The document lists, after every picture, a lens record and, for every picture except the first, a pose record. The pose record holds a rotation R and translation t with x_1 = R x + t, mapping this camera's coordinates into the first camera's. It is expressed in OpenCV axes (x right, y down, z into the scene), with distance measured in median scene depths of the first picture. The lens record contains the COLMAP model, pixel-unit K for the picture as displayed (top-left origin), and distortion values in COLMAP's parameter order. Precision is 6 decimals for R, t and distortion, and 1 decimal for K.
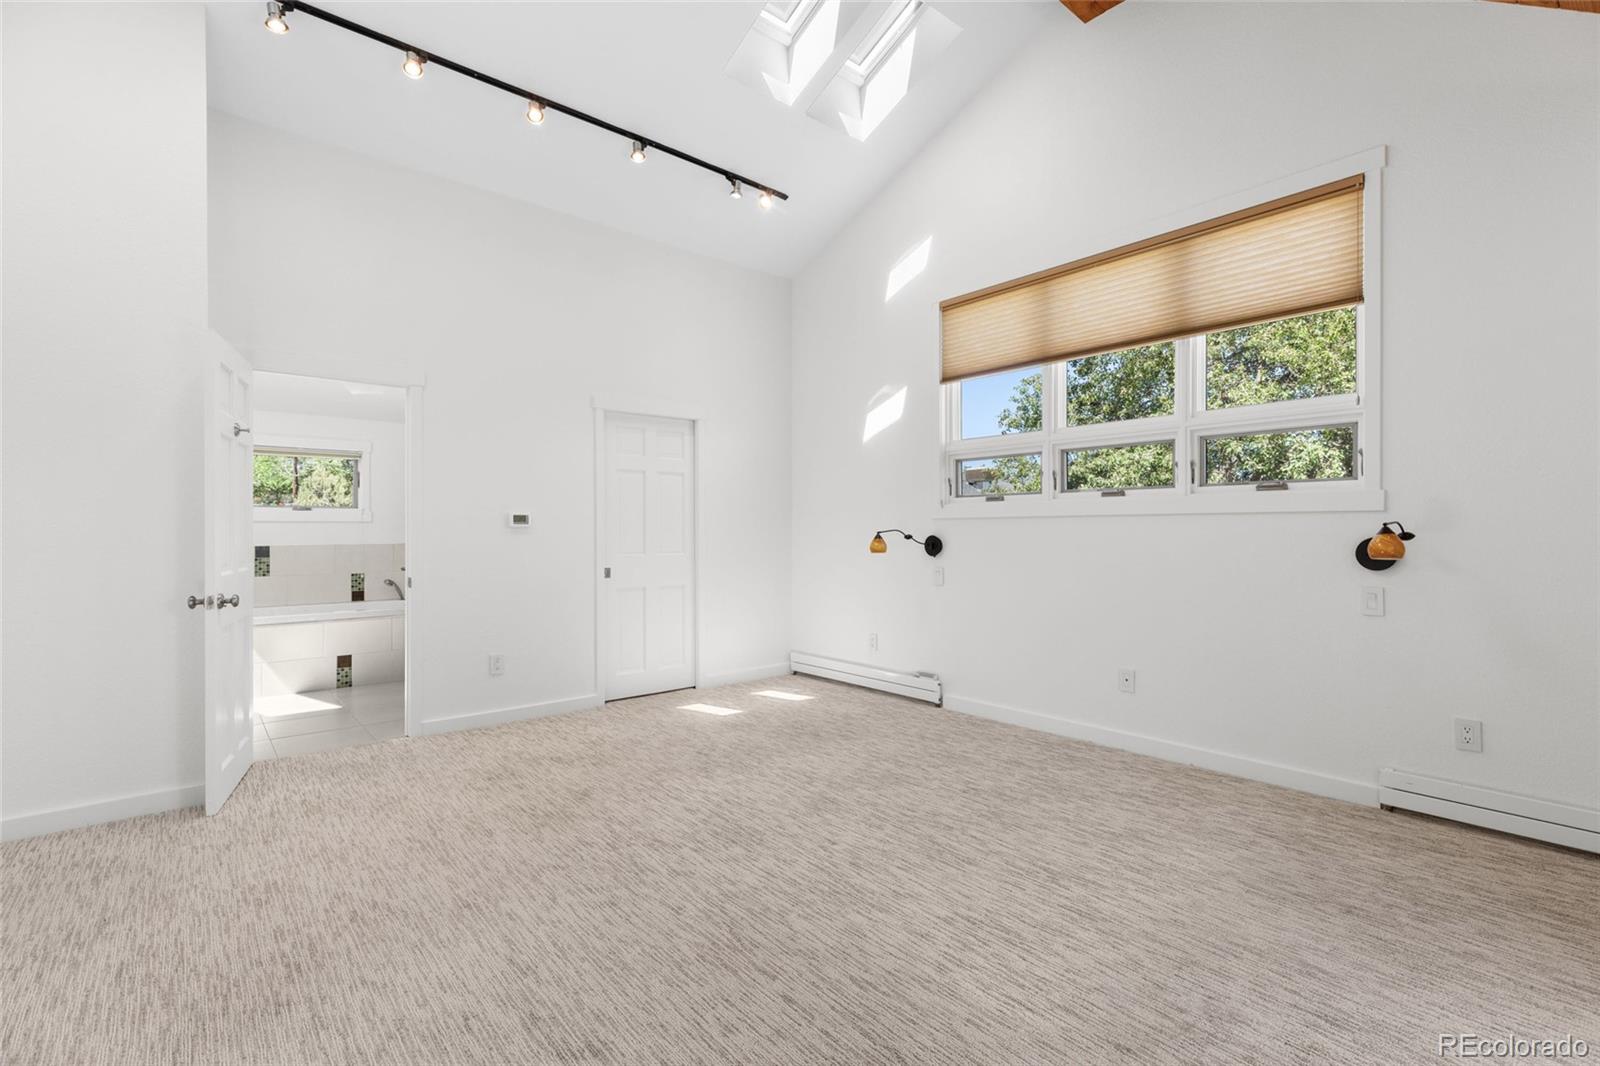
lens RADIAL K [[725.2, 0, 792.5], [0, 725.2, 531.9], [0, 0, 1]] dist [0.004728, -0.000731]
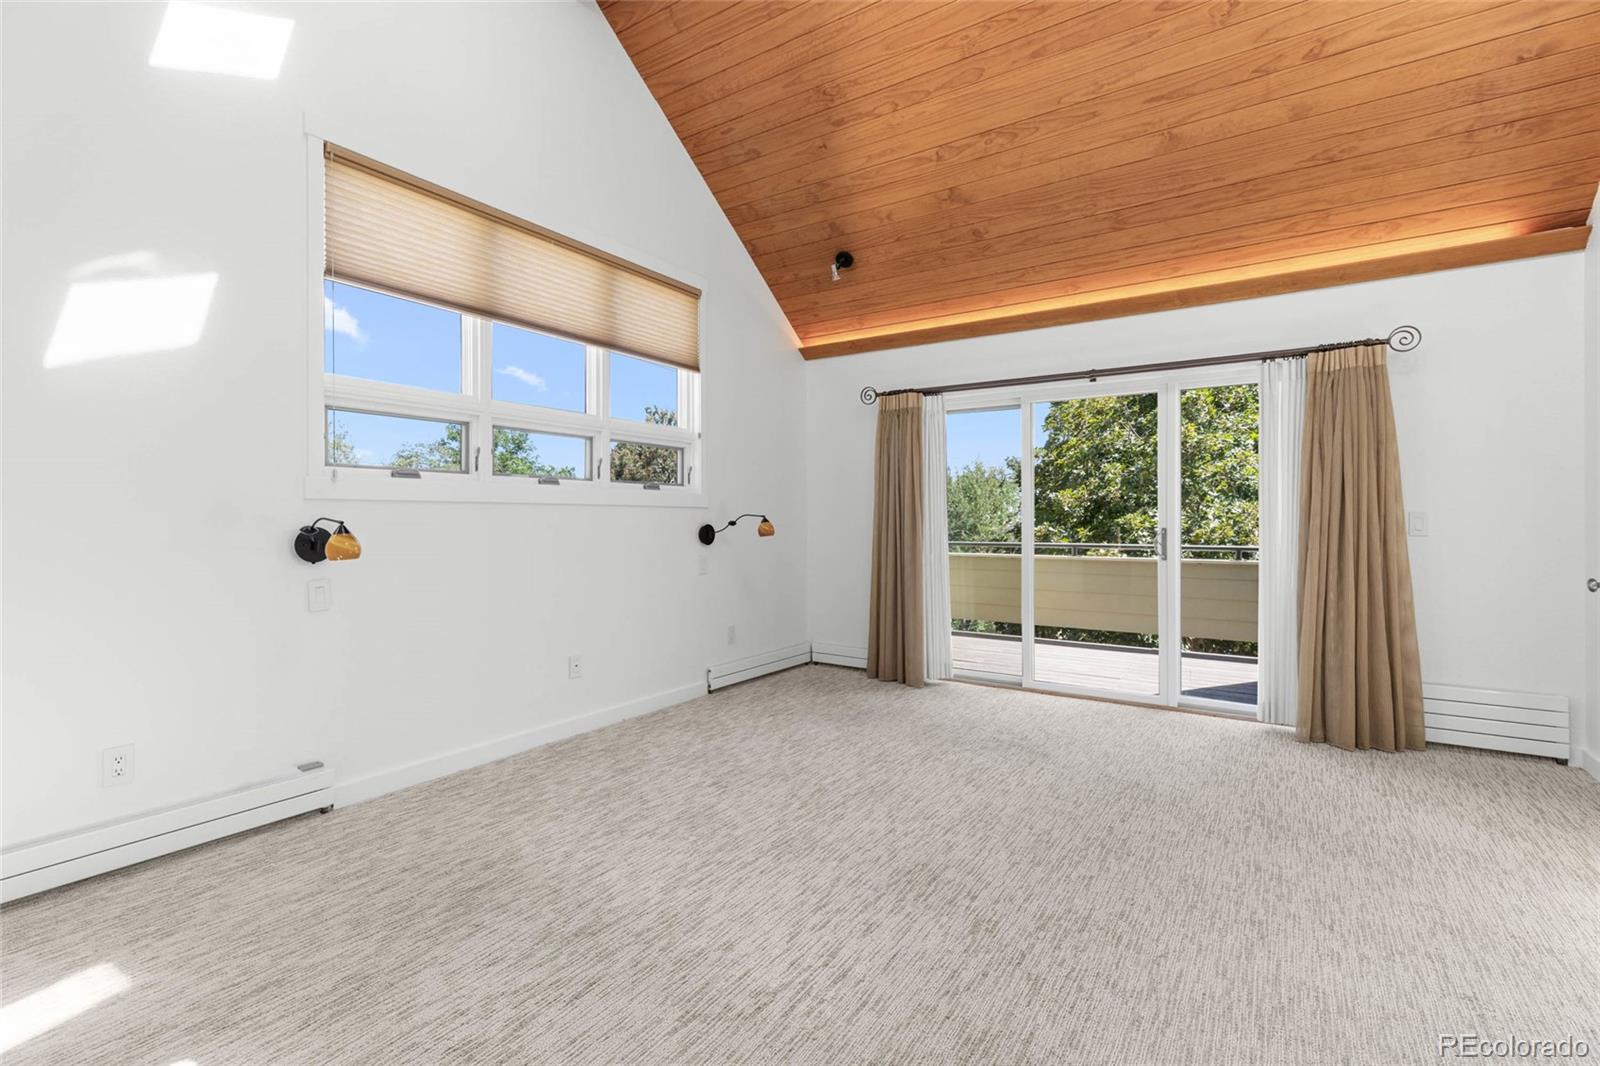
lens RADIAL K [[725.2, 0, 808.0], [0, 725.2, 519.0], [0, 0, 1]] dist [0.004728, -0.000731]
pose [[-0.286486, 0.001268, 0.958084, -0.707115], [0.000903, 0.999999, -0.001054, -0.001122], [-0.958084, 0.000563, -0.286487, 1.134852]]
